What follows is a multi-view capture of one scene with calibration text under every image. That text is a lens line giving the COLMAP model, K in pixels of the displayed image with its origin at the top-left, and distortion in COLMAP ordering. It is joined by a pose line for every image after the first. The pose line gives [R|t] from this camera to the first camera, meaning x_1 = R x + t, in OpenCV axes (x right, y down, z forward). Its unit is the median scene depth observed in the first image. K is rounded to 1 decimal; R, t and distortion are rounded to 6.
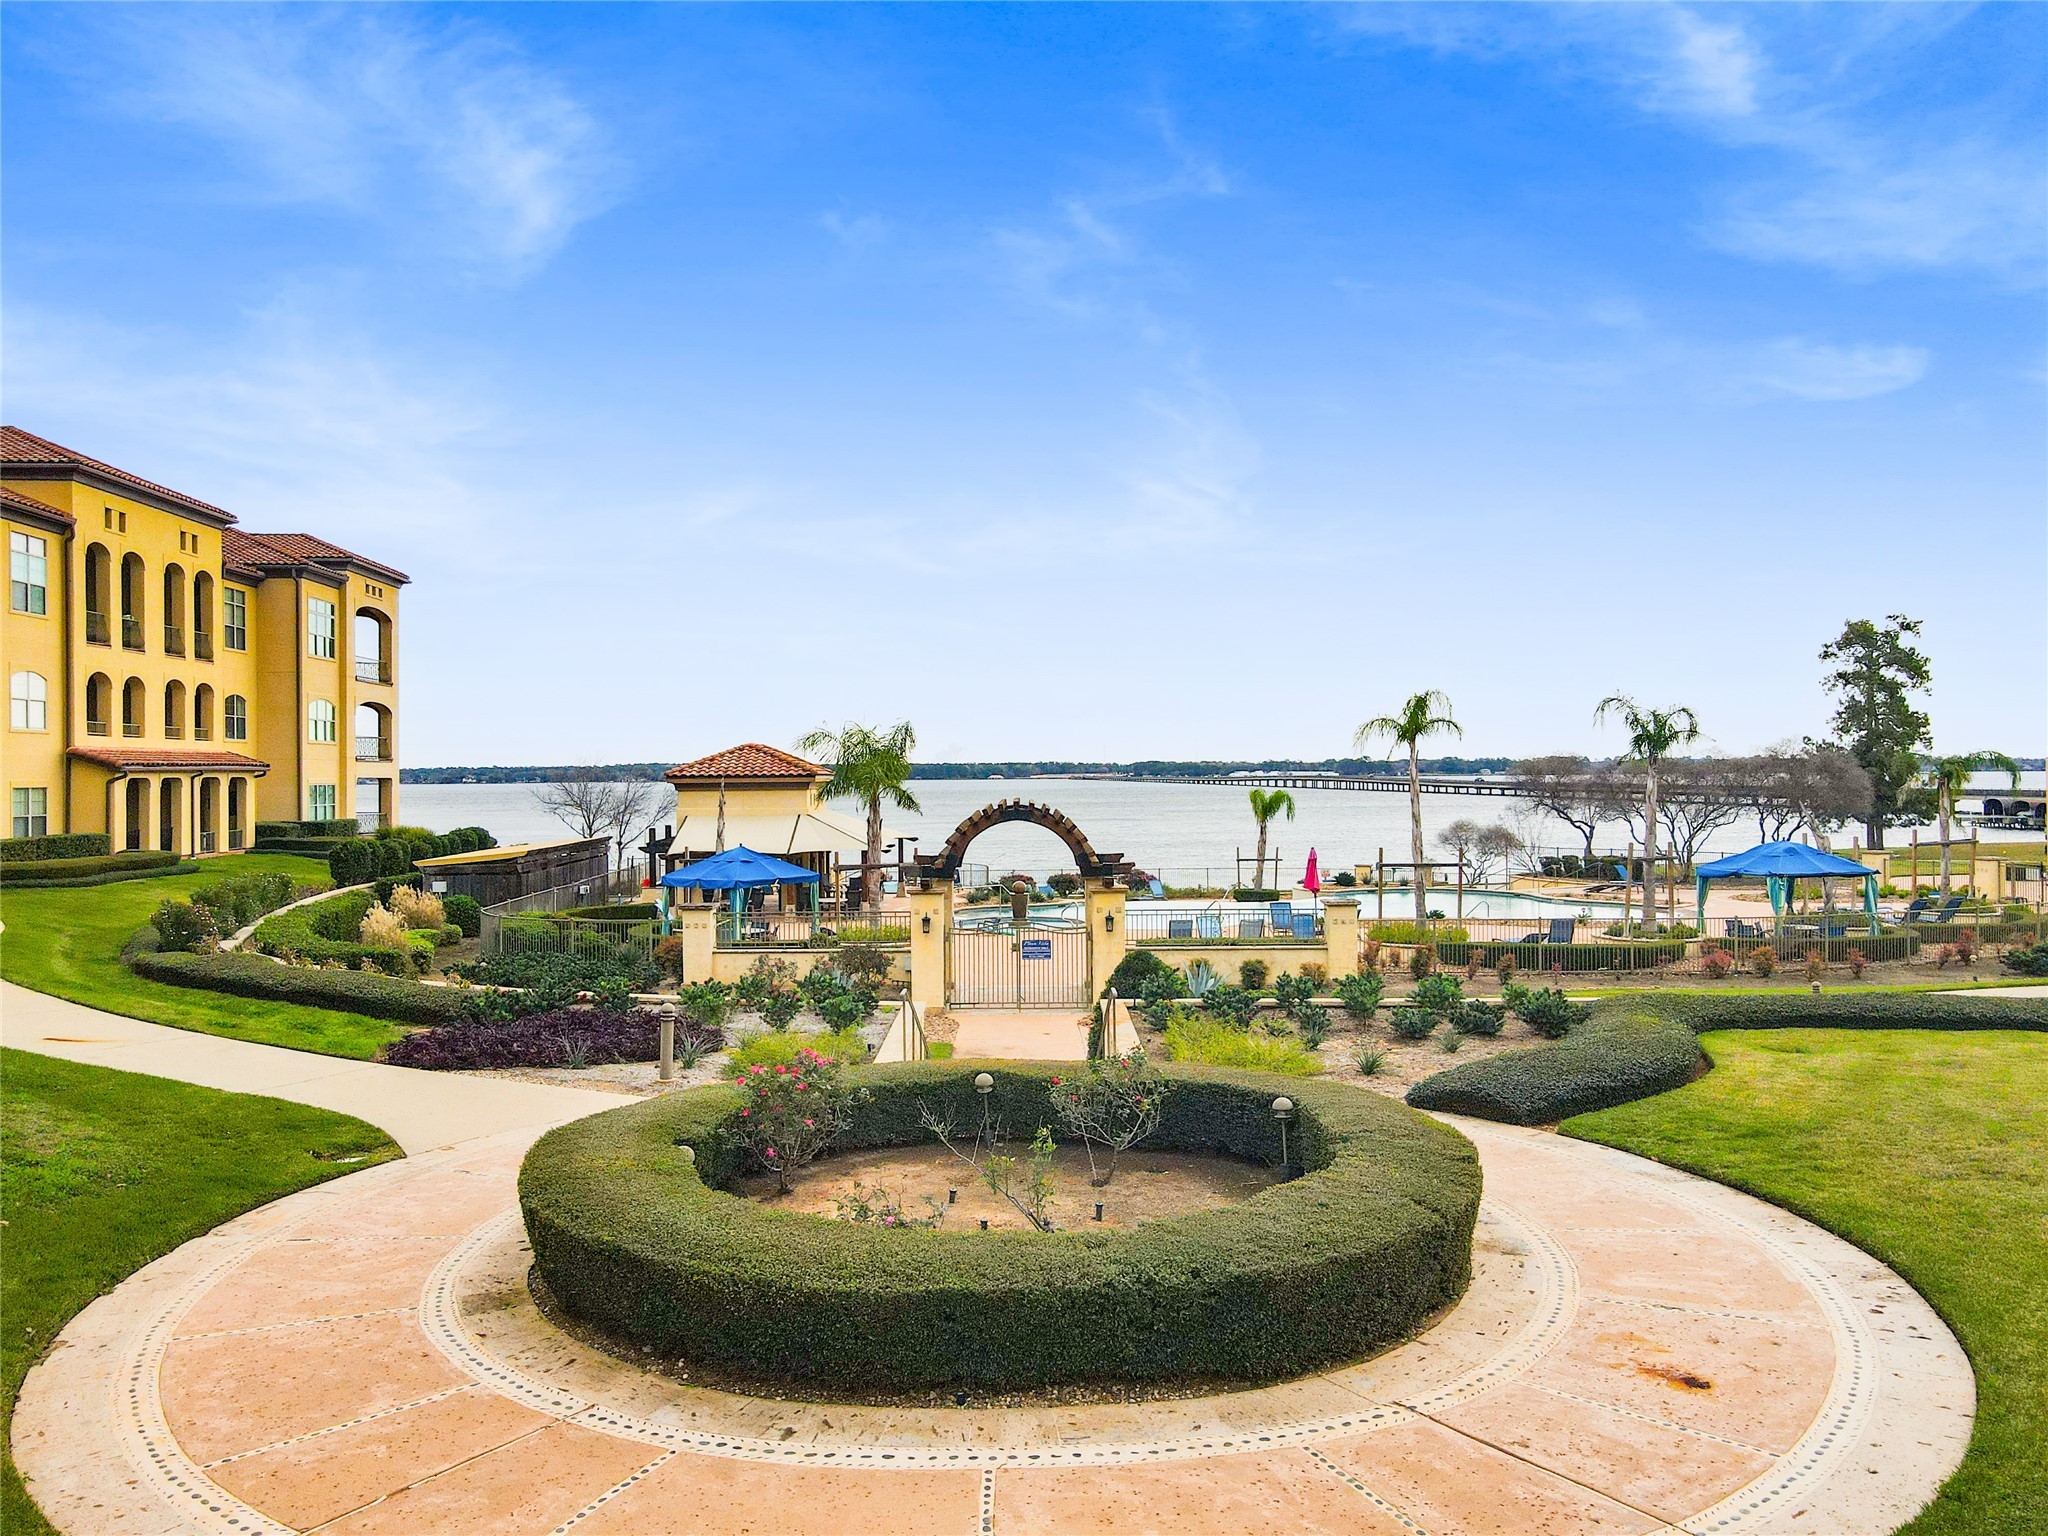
lens RADIAL K [[1504.1, 0, 1017.3], [0, 1504.1, 776.5], [0, 0, 1]] dist [-0.010437, 0.036582]
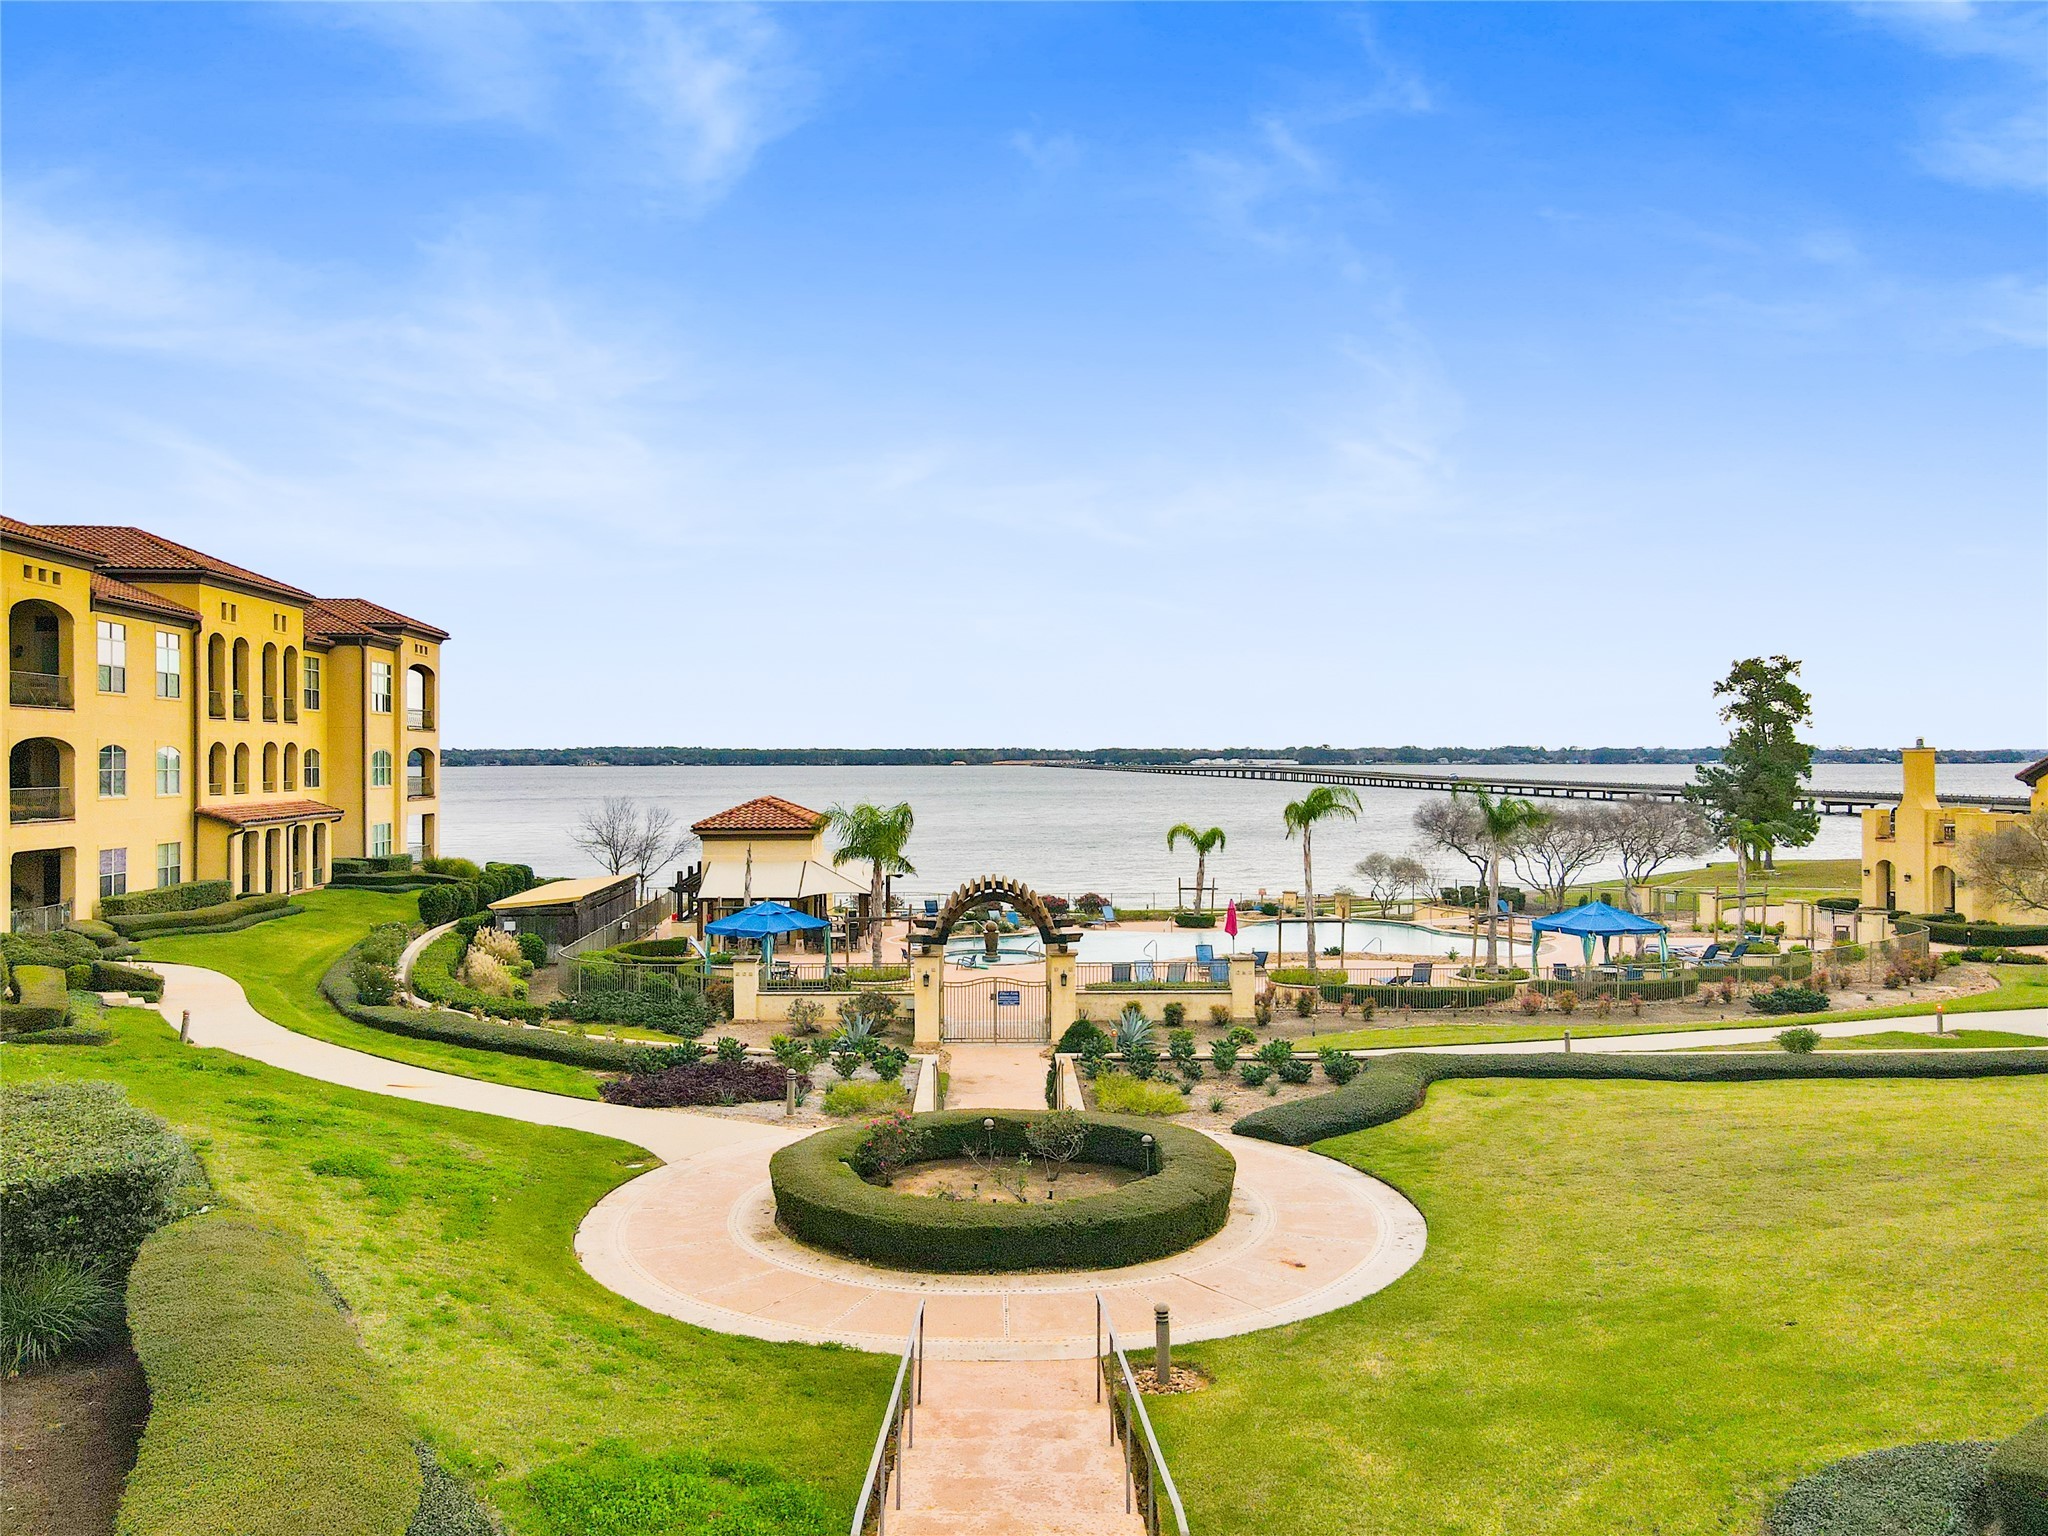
lens RADIAL K [[1504.1, 0, 1016.1], [0, 1504.1, 765.1], [0, 0, 1]] dist [-0.010437, 0.036582]
pose [[0.999684, 0.006050, 0.024403, -0.011484], [-0.006116, 0.999978, 0.002613, -0.074658], [-0.024387, -0.002762, 0.999699, -0.259573]]
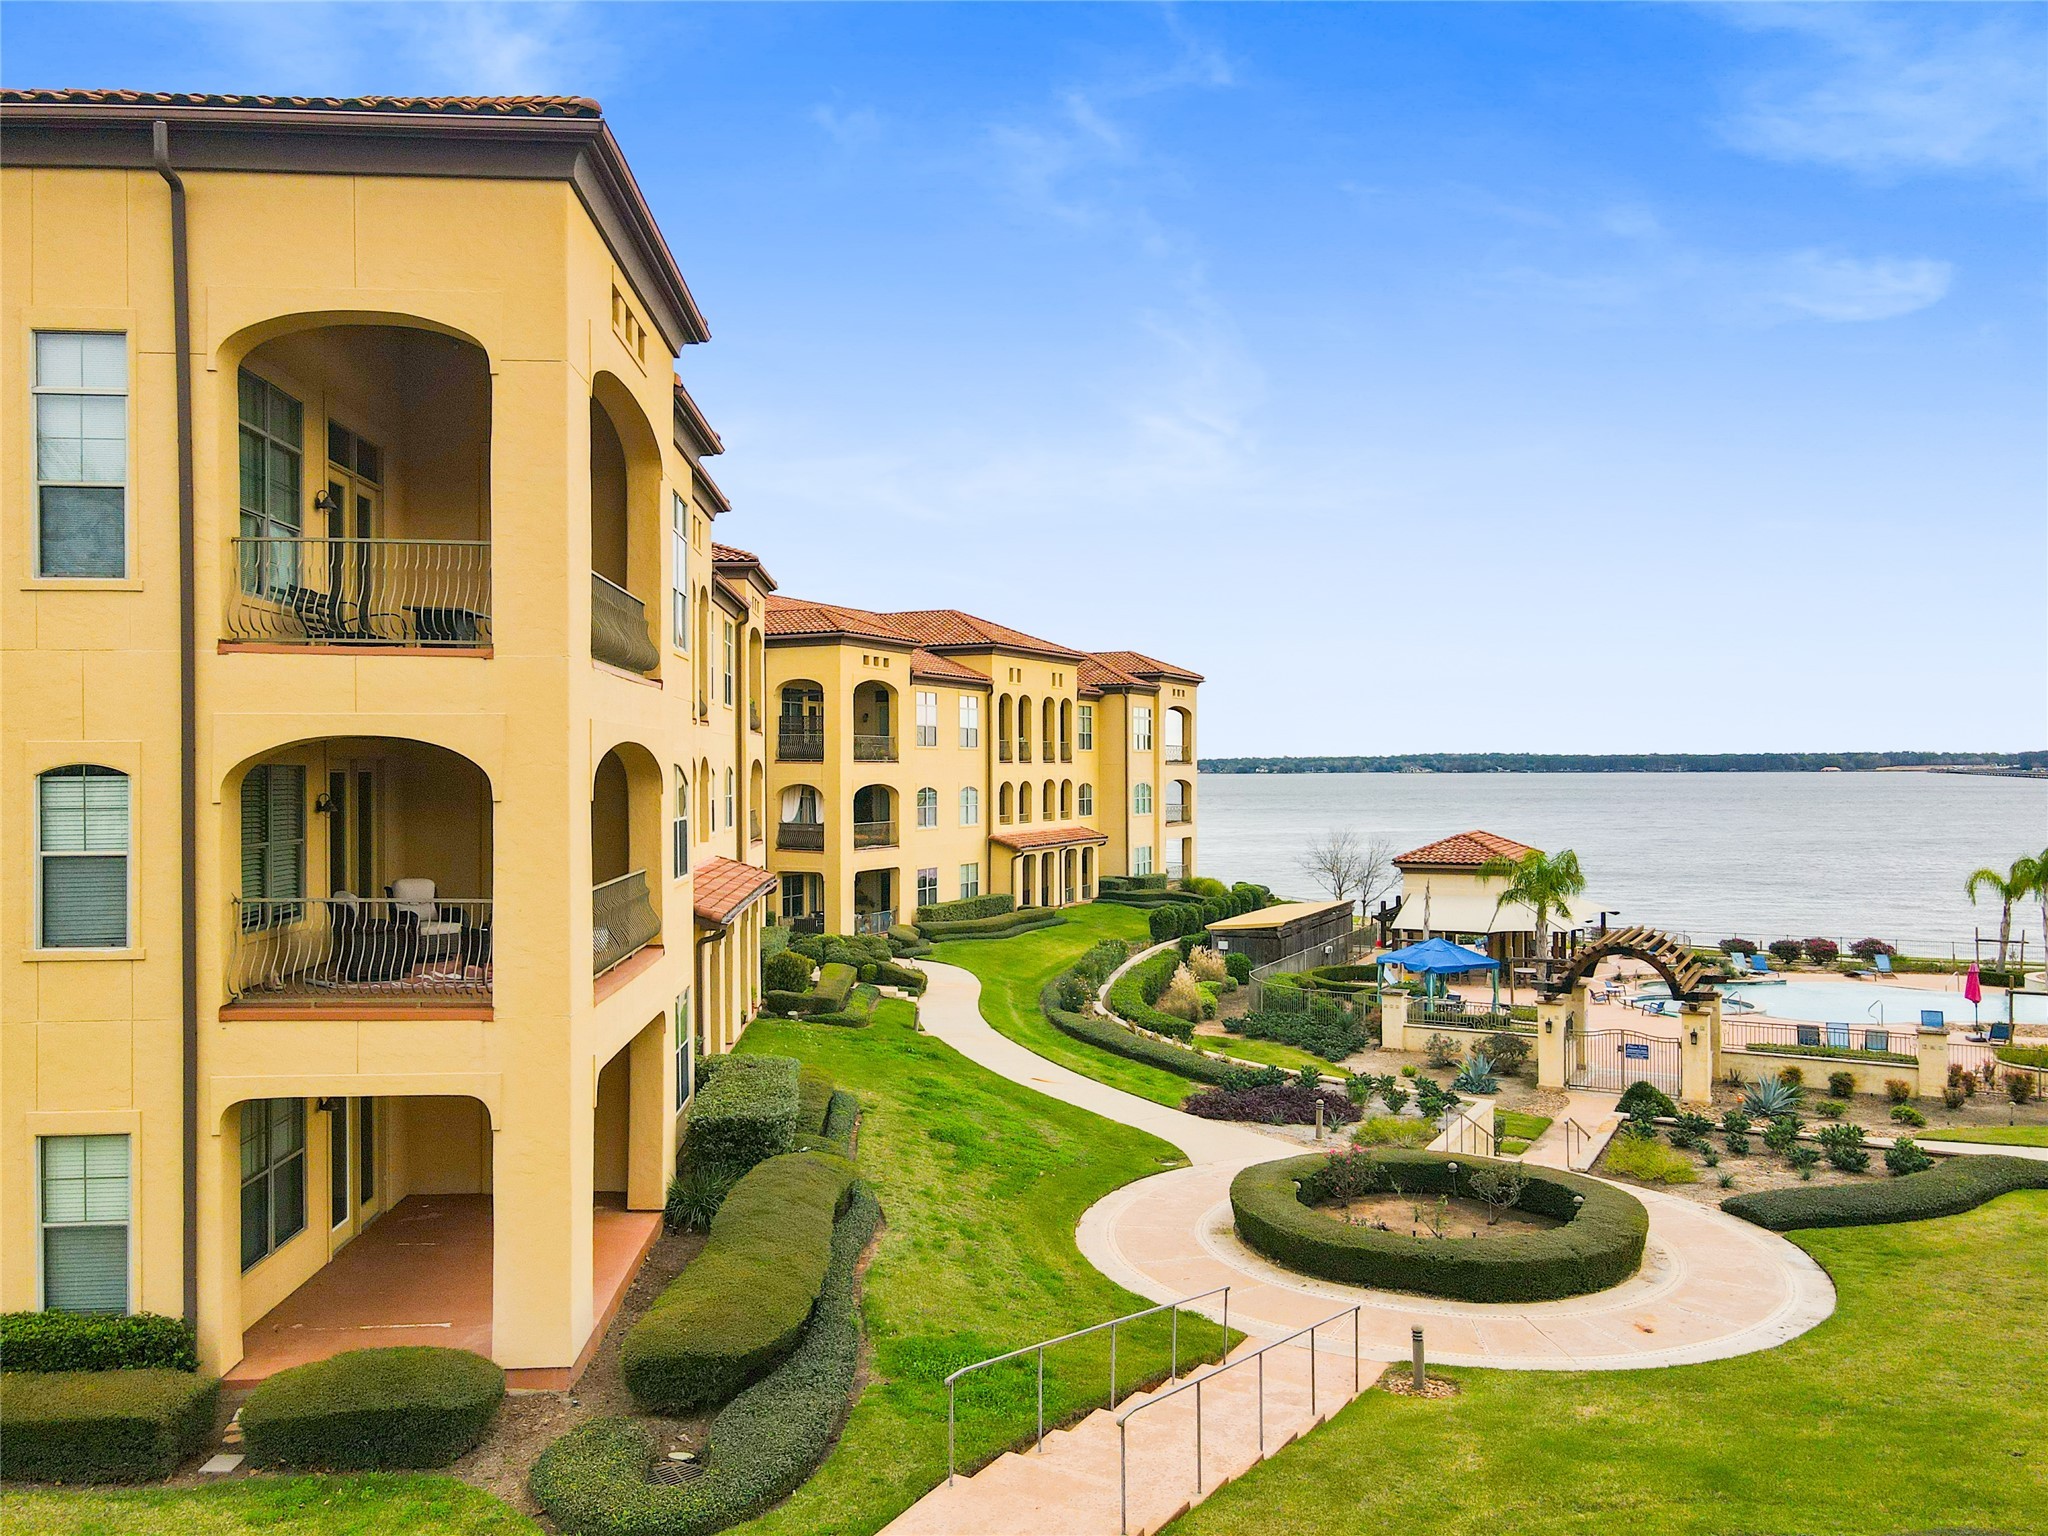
lens RADIAL K [[1504.1, 0, 1012.5], [0, 1504.1, 757.6], [0, 0, 1]] dist [-0.010437, 0.036582]
pose [[0.870625, -0.001043, -0.491946, 0.148240], [-0.001341, 0.999989, -0.004493, -0.110689], [0.491945, 0.004572, 0.870614, -0.348049]]
